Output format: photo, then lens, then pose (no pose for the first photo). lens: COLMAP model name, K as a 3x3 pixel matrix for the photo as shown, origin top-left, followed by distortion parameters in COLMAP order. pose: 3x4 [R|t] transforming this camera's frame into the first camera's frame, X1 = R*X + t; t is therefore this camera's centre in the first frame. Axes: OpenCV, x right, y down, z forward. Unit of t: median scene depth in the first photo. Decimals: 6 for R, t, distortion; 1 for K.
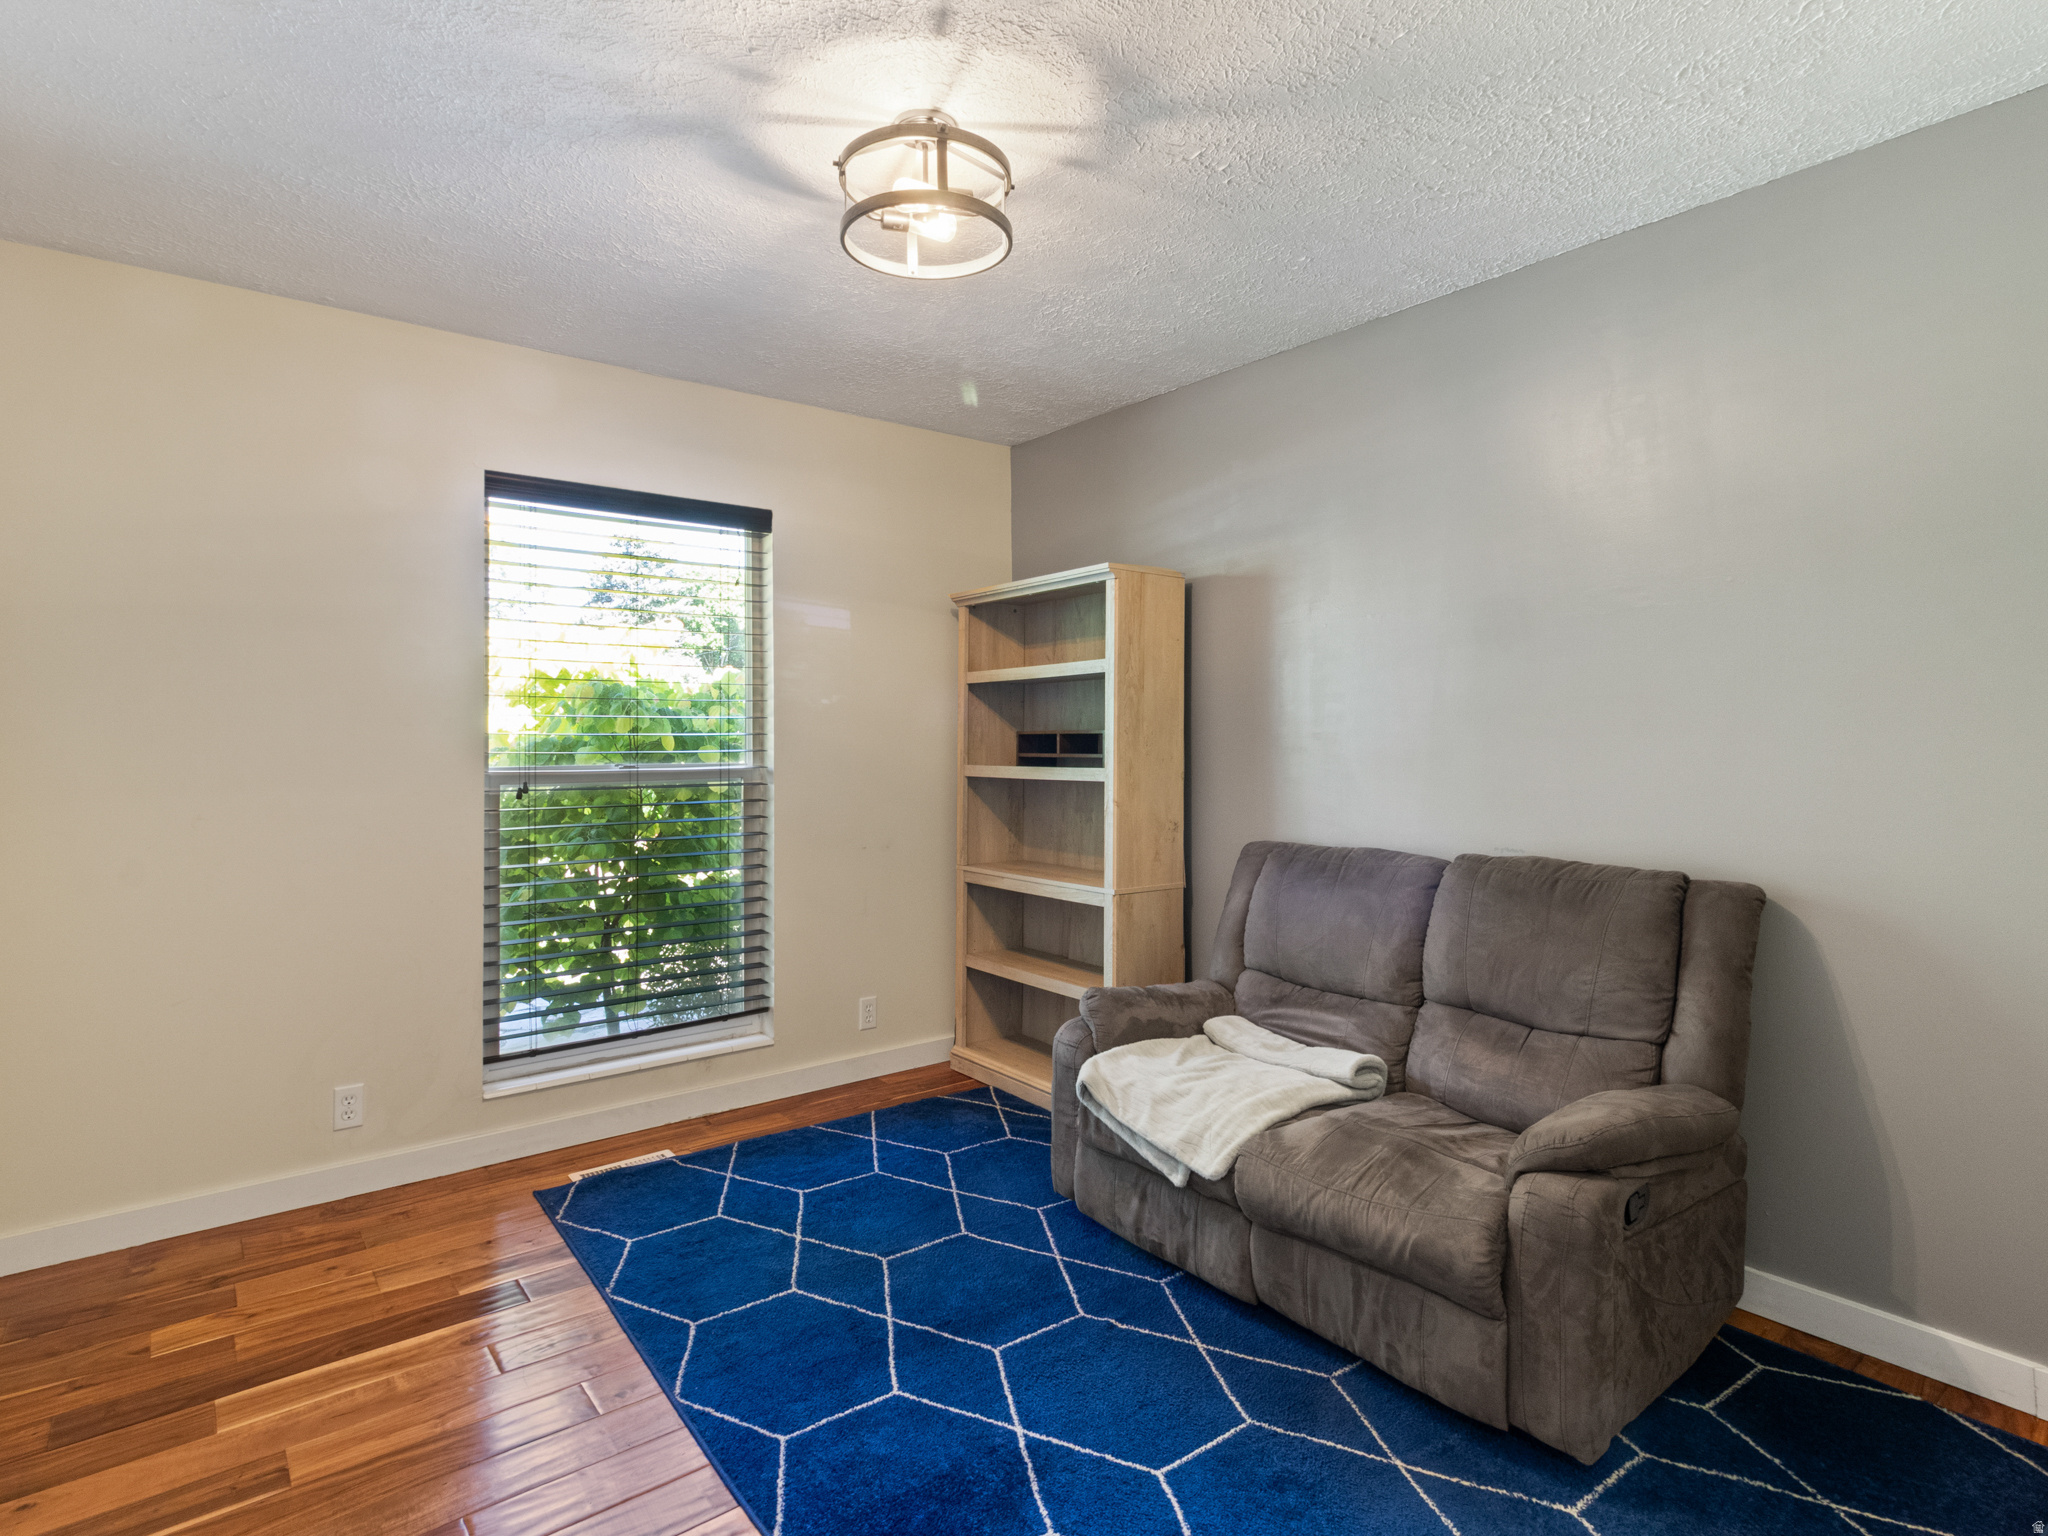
lens RADIAL K [[1054.4, 0, 1029.5], [0, 1054.4, 753.2], [0, 0, 1]] dist [0.002146, -0.000201]
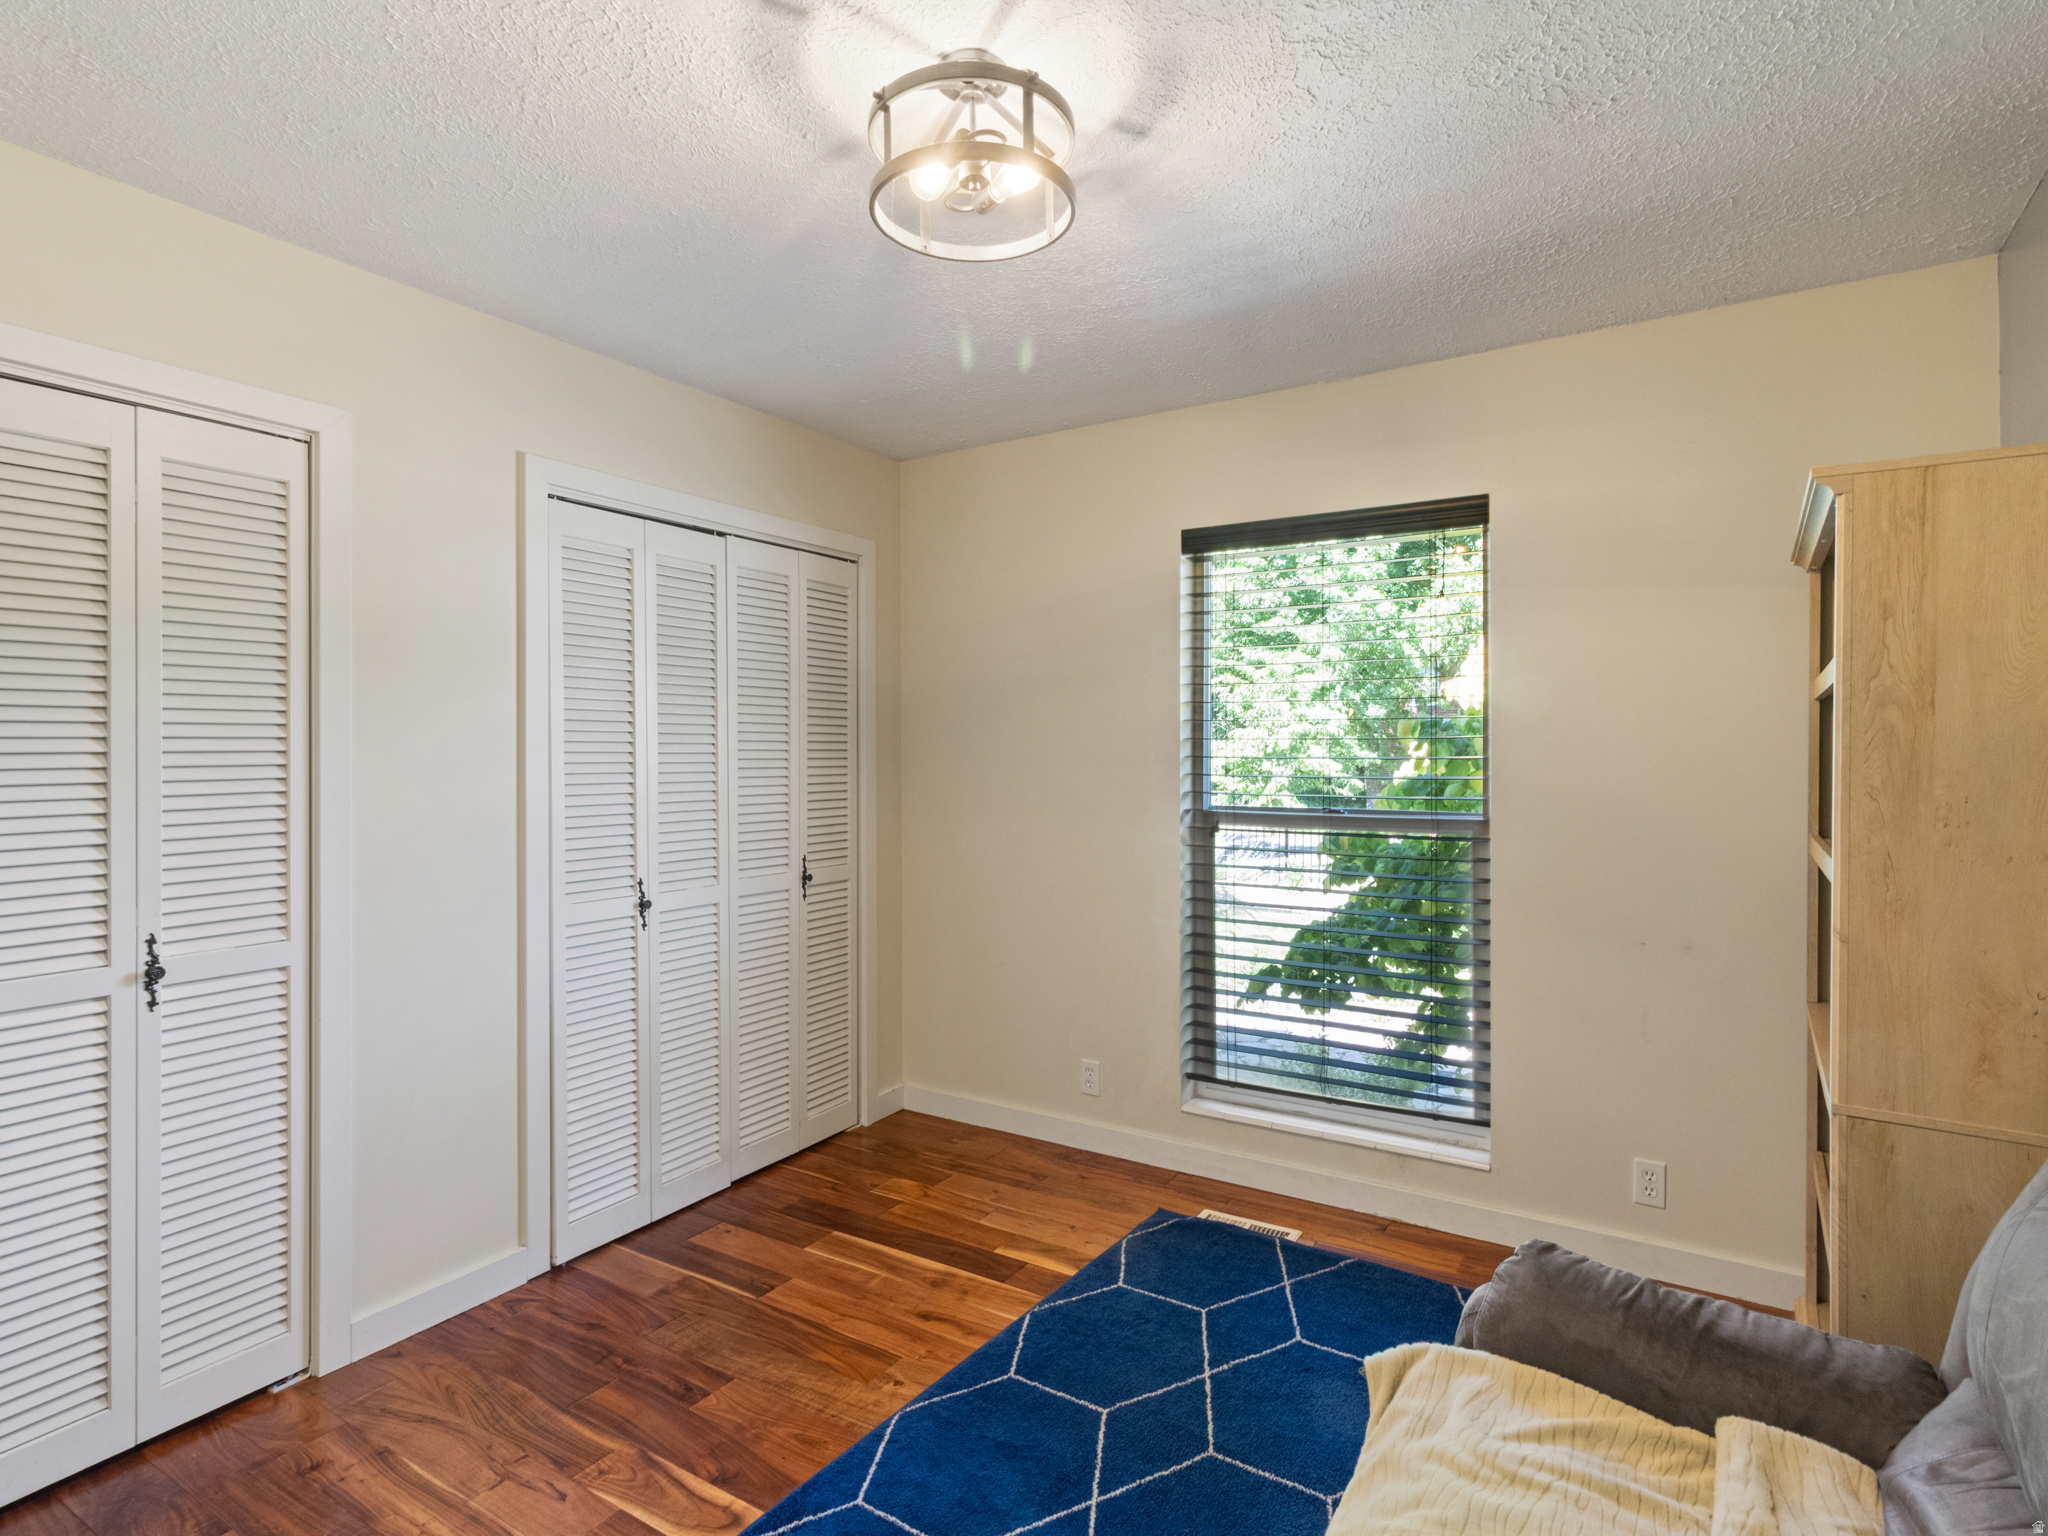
lens RADIAL K [[1054.4, 0, 1029.5], [0, 1054.4, 753.2], [0, 0, 1]] dist [0.002146, -0.000201]
pose [[0.340928, 0.002005, -0.940087, 0.469589], [-0.013870, 0.999900, -0.002897, -0.036690], [0.939987, 0.014026, 0.340922, 0.493397]]
